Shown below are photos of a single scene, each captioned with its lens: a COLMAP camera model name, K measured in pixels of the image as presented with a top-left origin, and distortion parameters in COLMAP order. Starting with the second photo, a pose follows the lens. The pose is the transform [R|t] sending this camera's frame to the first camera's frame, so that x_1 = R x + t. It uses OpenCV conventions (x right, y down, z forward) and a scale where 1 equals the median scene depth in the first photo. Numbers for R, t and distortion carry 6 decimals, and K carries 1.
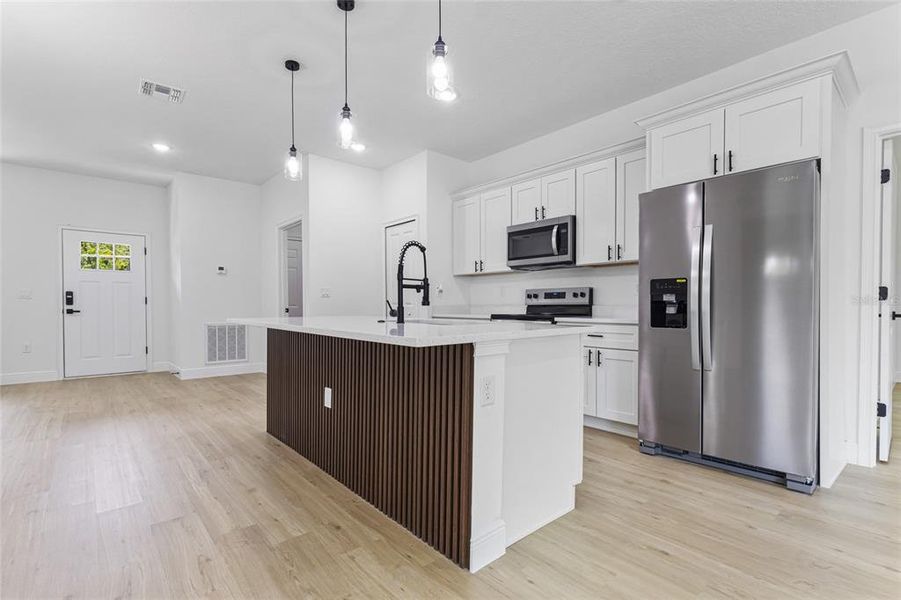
lens RADIAL K [[423.9, 0, 447.9], [0, 423.9, 304.5], [0, 0, 1]] dist [-0.000431, -0.000280]
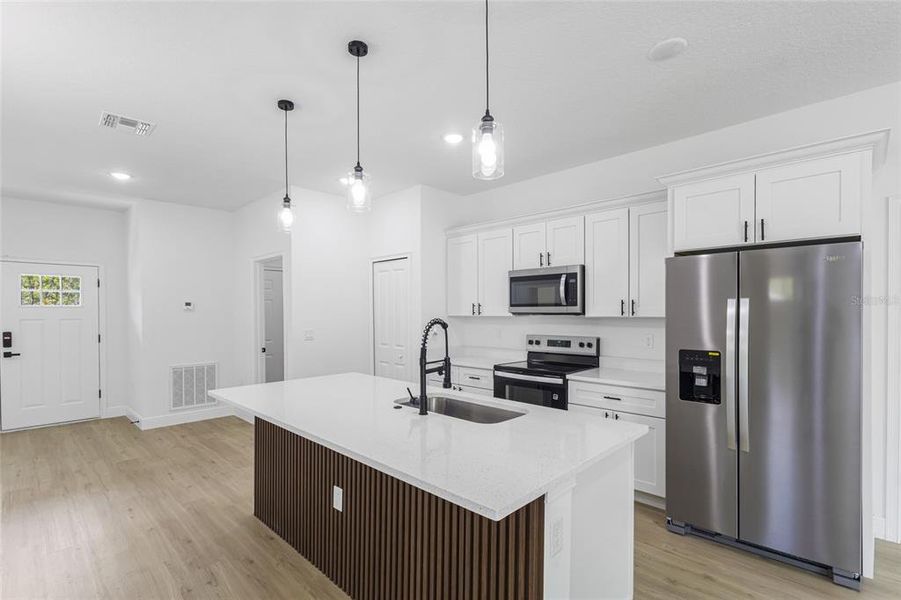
lens RADIAL K [[423.9, 0, 447.9], [0, 423.9, 304.5], [0, 0, 1]] dist [-0.000431, -0.000280]
pose [[0.996432, -0.002850, 0.084347, -0.089033], [0.003417, 0.999973, -0.006578, -0.118417], [-0.084326, 0.006842, 0.996415, 0.076058]]
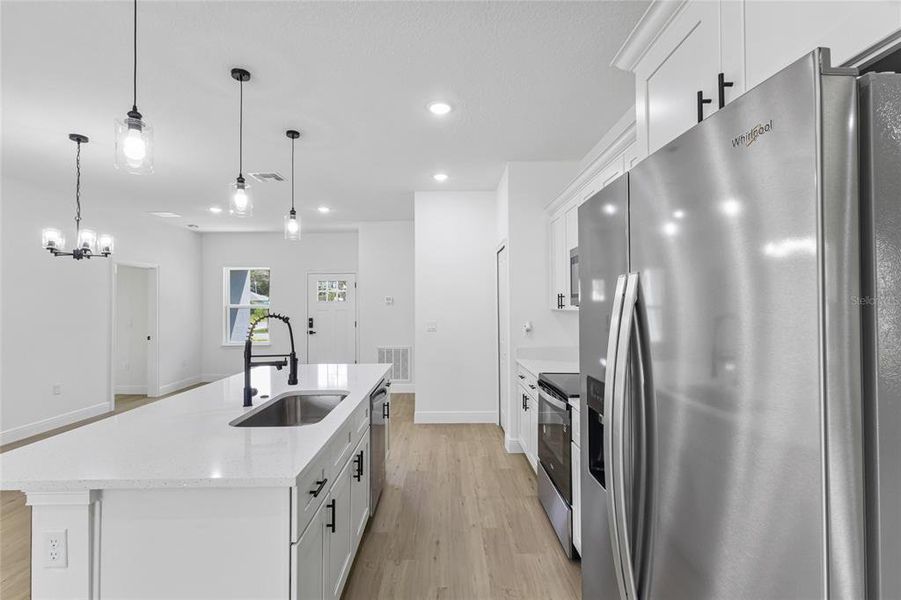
lens RADIAL K [[415.7, 0, 447.1], [0, 415.7, 297.0], [0, 0, 1]] dist [0.003123, 0.000658]
pose [[0.750205, -0.017584, -0.660971, 0.527523], [0.009536, 0.999830, -0.015776, -0.112484], [0.661137, 0.005533, 0.750245, 0.403476]]
